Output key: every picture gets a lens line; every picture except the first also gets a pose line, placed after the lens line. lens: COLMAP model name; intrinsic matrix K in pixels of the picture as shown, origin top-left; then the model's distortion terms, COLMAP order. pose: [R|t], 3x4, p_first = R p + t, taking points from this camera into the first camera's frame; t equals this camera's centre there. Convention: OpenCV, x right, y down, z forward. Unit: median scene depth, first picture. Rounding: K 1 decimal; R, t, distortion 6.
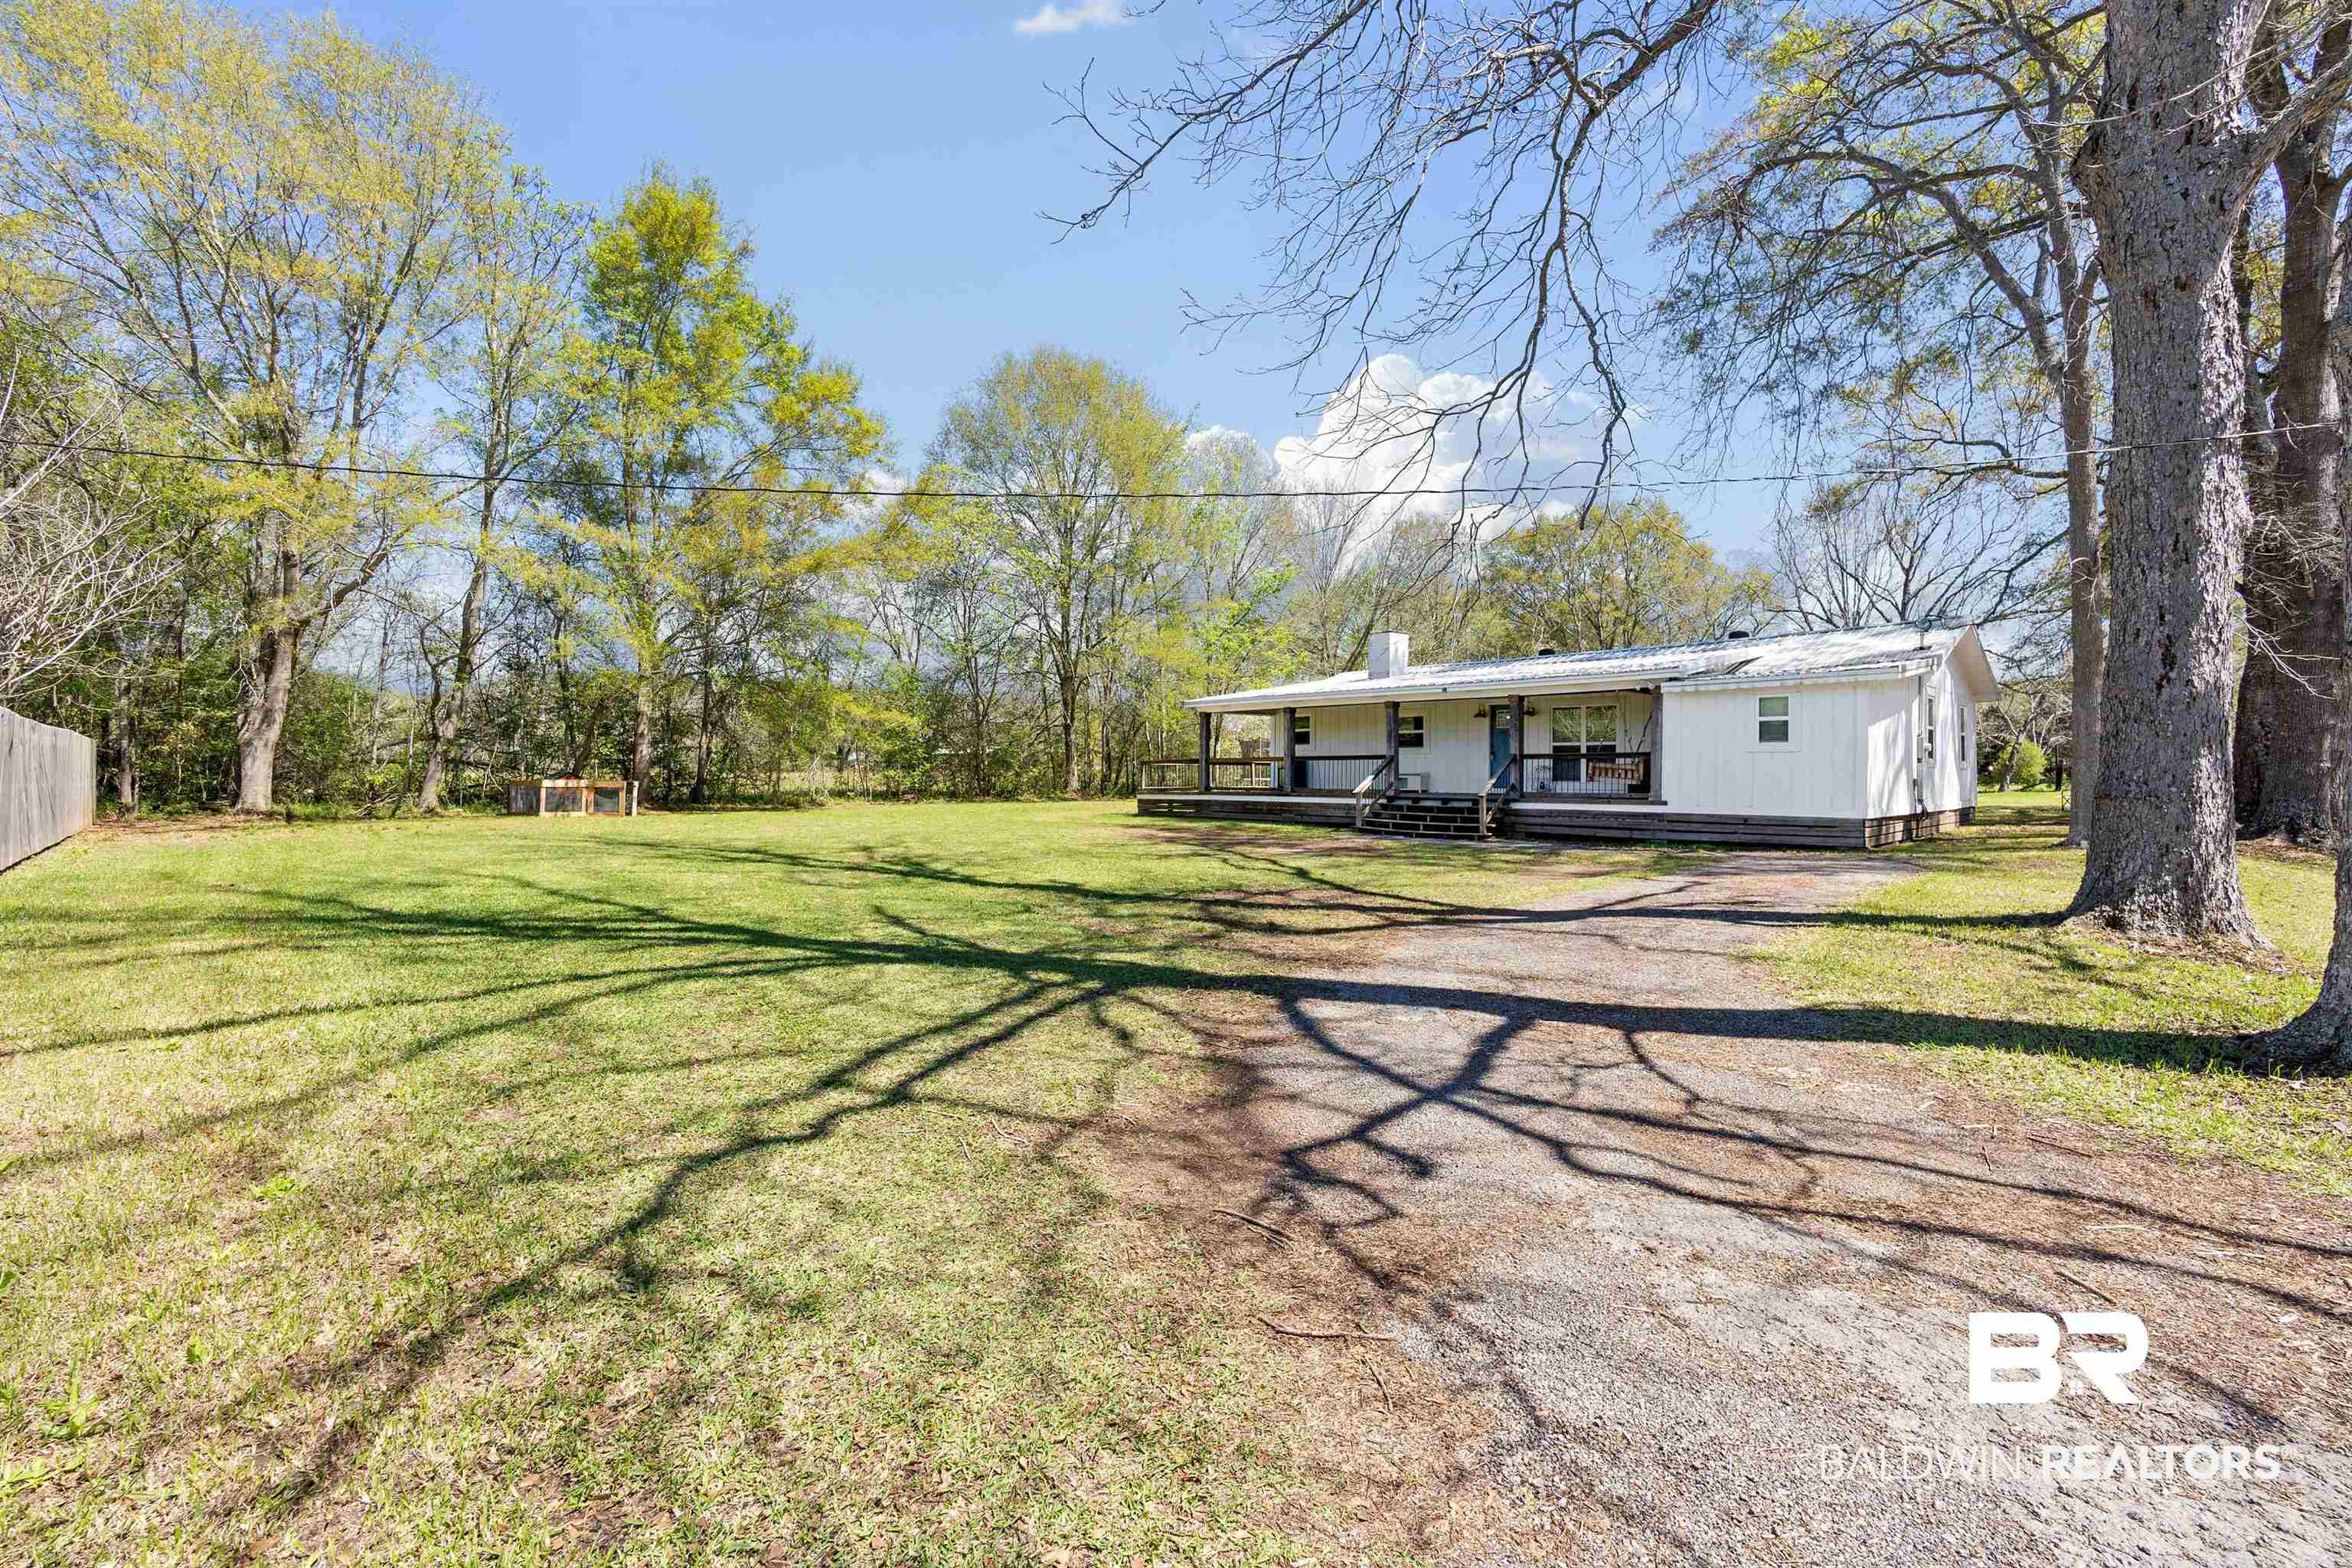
lens RADIAL K [[1036.6, 0, 1176.2], [0, 1036.6, 783.7], [0, 0, 1]] dist [0.000074, 0.001882]
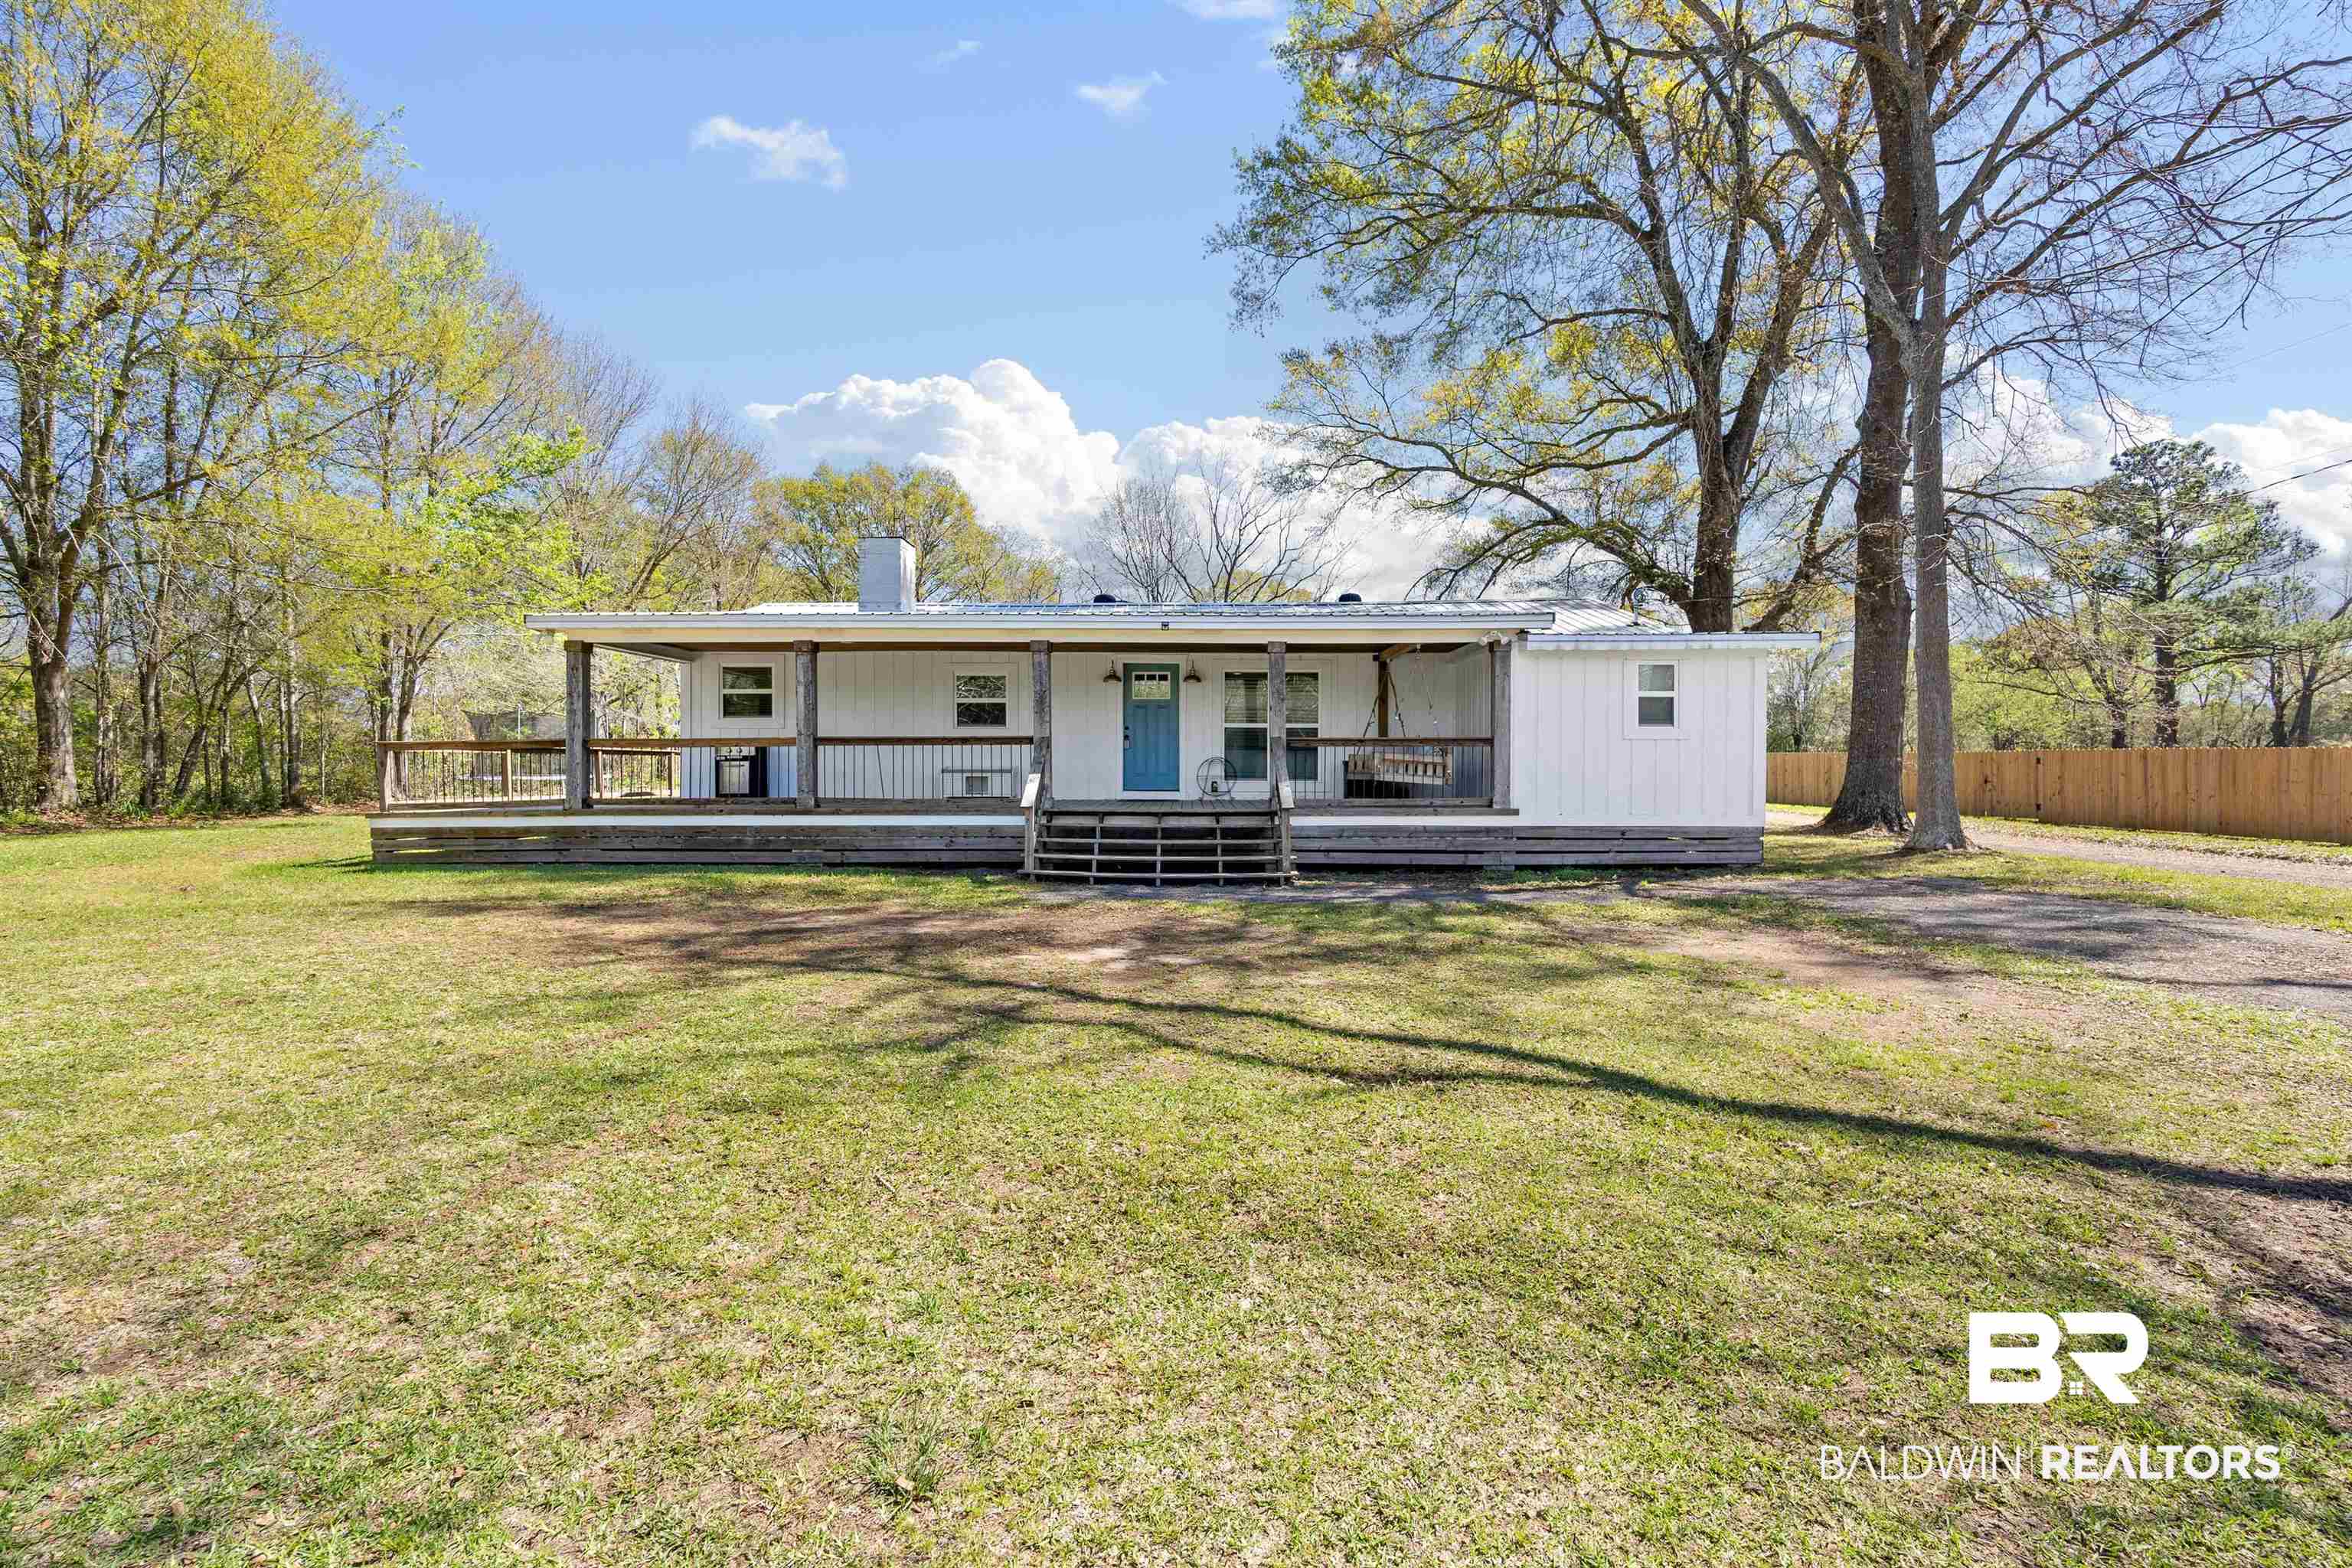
lens RADIAL K [[1036.6, 0, 1186.3], [0, 1036.6, 788.7], [0, 0, 1]] dist [0.000074, 0.001882]
pose [[0.697483, -0.016478, 0.716412, -0.134790], [0.009616, 0.999861, 0.013635, -0.006037], [-0.716537, -0.002621, 0.697544, 0.520139]]
